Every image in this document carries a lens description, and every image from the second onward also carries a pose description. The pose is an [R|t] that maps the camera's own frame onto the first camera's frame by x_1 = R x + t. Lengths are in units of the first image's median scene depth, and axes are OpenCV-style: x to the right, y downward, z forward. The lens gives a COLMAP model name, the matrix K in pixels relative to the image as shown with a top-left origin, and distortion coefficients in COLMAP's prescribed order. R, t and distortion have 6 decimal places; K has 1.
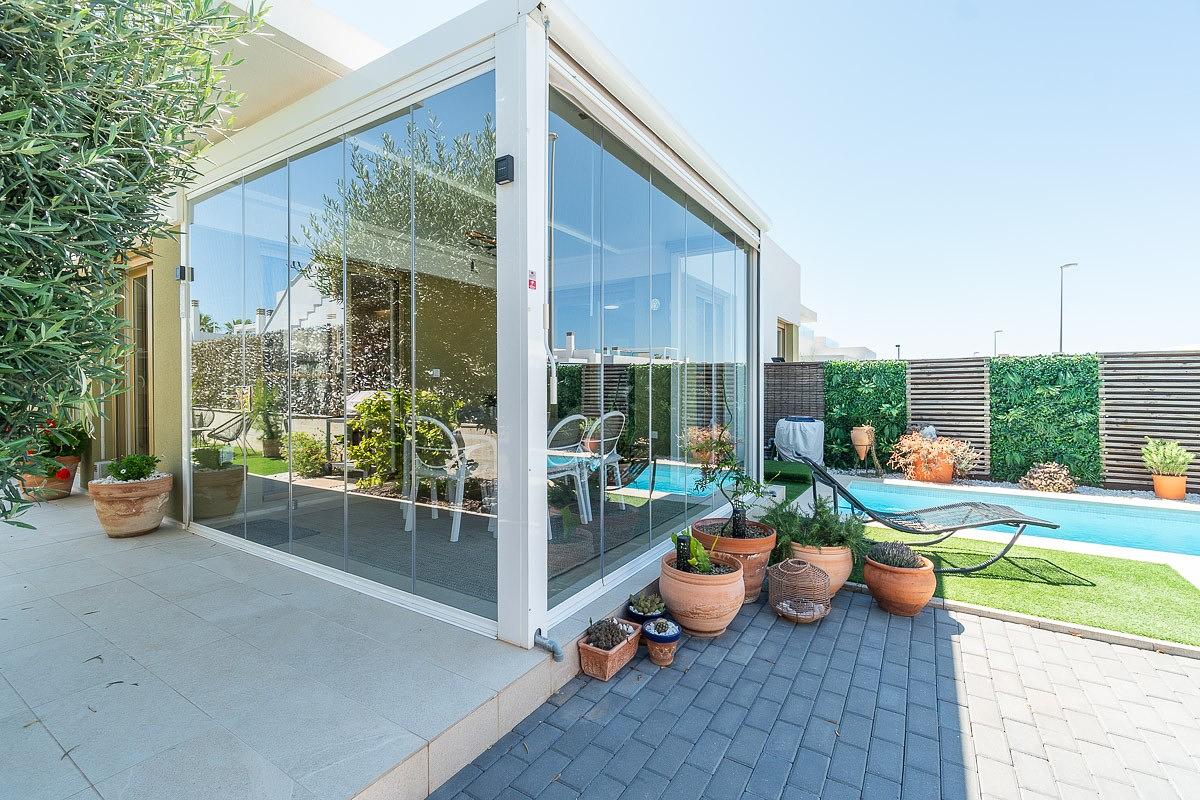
lens RADIAL K [[524.9, 0, 569.1], [0, 524.9, 393.8], [0, 0, 1]] dist [-0.001484, -0.000221]
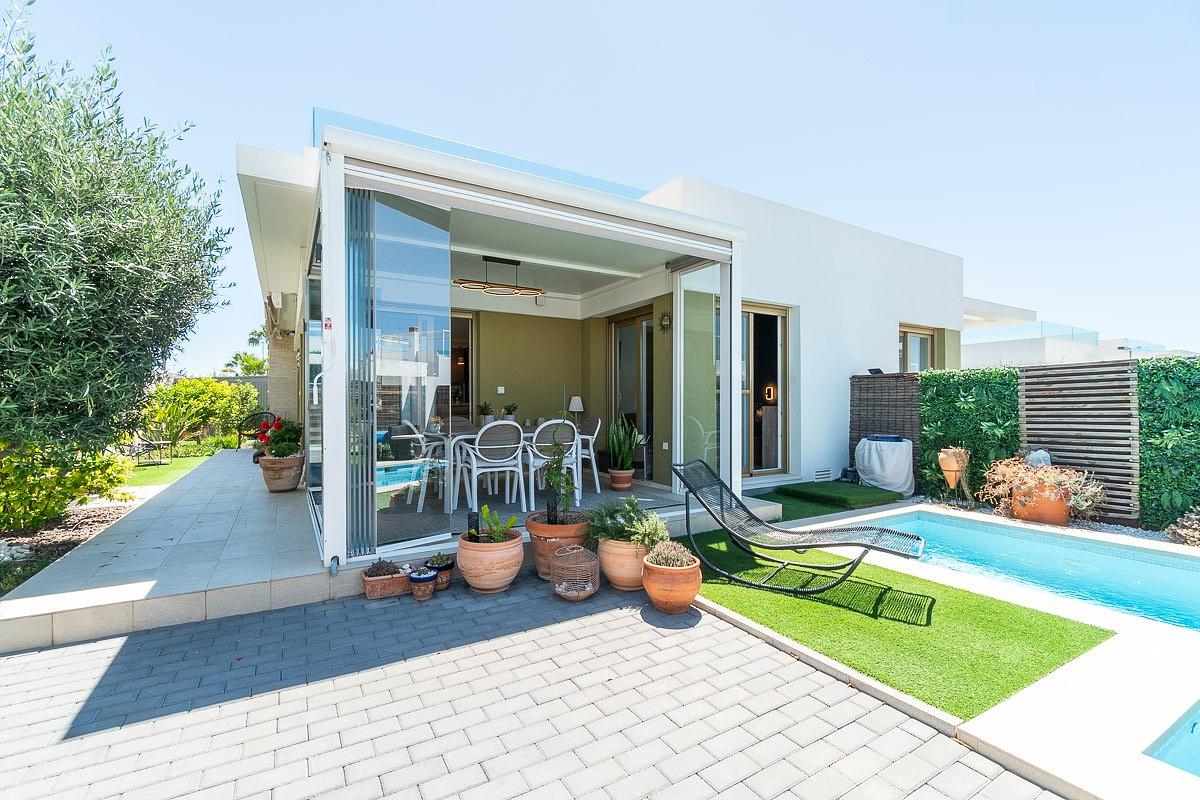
lens RADIAL K [[523.6, 0, 588.8], [0, 523.6, 407.4], [0, 0, 1]] dist [-0.005078, 0.000931]
pose [[0.891110, 0.002333, -0.453781, 0.444642], [-0.009204, 0.999874, -0.012932, 0.013905], [0.453693, 0.015700, 0.891020, -0.000989]]
